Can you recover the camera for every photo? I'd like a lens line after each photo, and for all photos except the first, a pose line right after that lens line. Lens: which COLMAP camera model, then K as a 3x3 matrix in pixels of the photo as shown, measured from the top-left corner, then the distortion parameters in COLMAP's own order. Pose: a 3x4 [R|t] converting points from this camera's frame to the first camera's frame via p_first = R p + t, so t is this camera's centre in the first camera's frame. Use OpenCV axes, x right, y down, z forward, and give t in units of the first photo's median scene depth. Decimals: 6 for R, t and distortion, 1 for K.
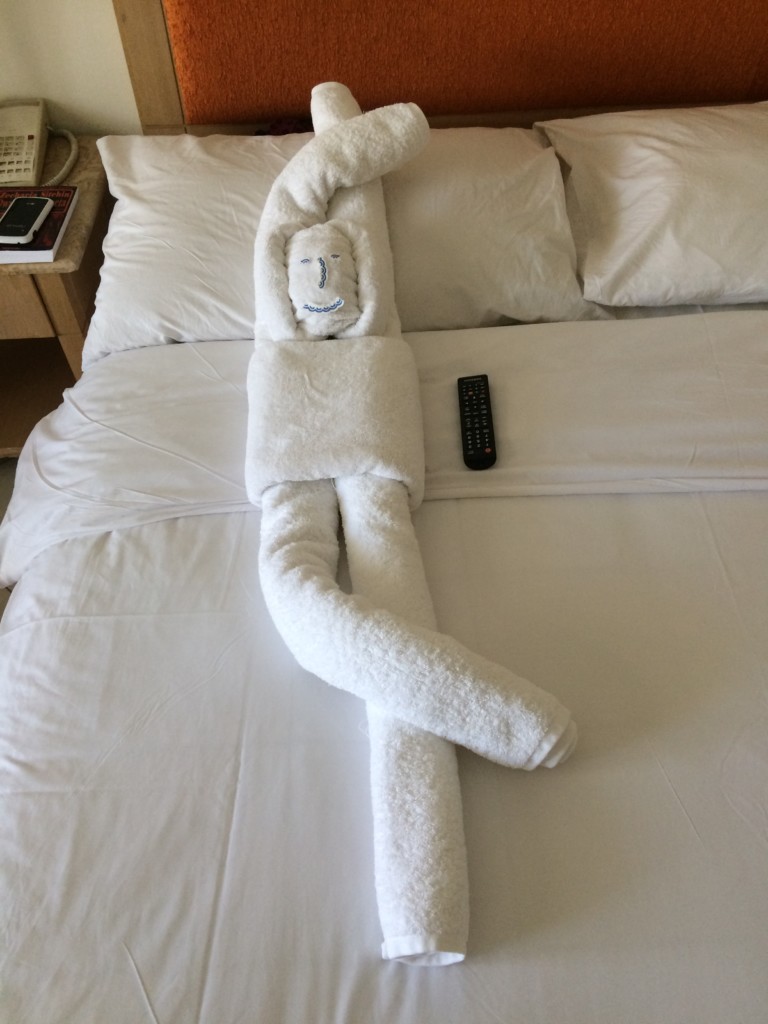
lens RADIAL K [[848.2, 0, 380.5], [0, 848.2, 510.0], [0, 0, 1]] dist [0.068377, -0.093641]
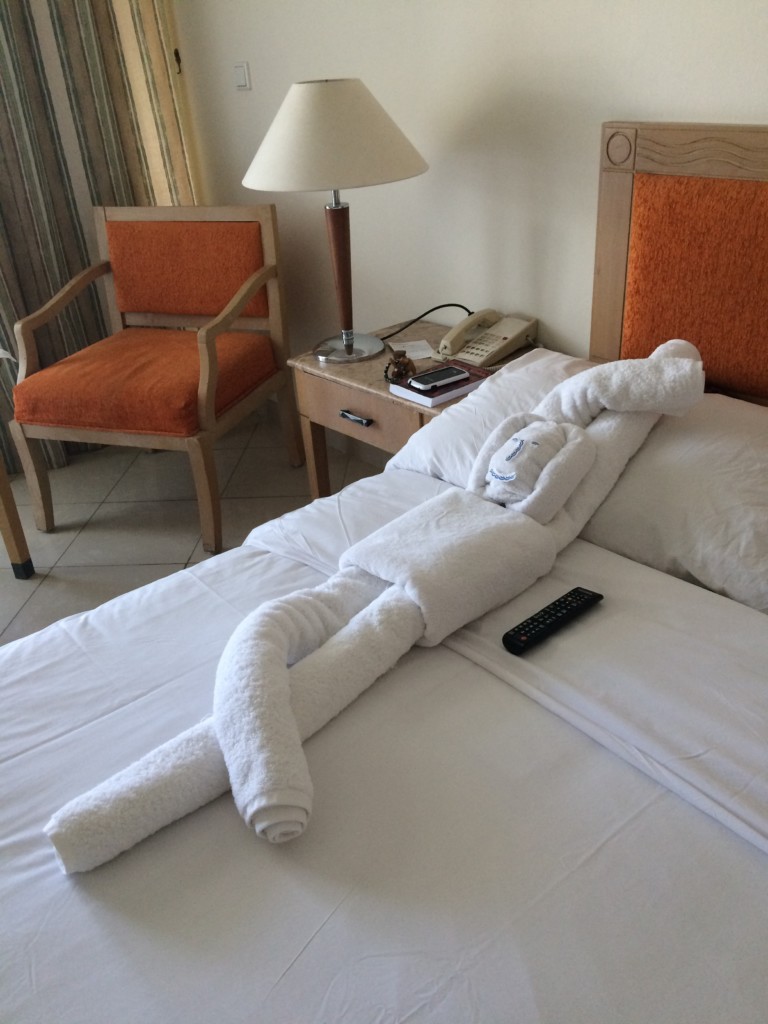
lens RADIAL K [[848.2, 0, 378.5], [0, 848.2, 507.7], [0, 0, 1]] dist [0.068377, -0.093641]
pose [[0.626843, 0.361270, -0.690327, 0.633815], [-0.558480, 0.826141, -0.074775, -0.025614], [0.543294, 0.432406, 0.719623, 0.108461]]
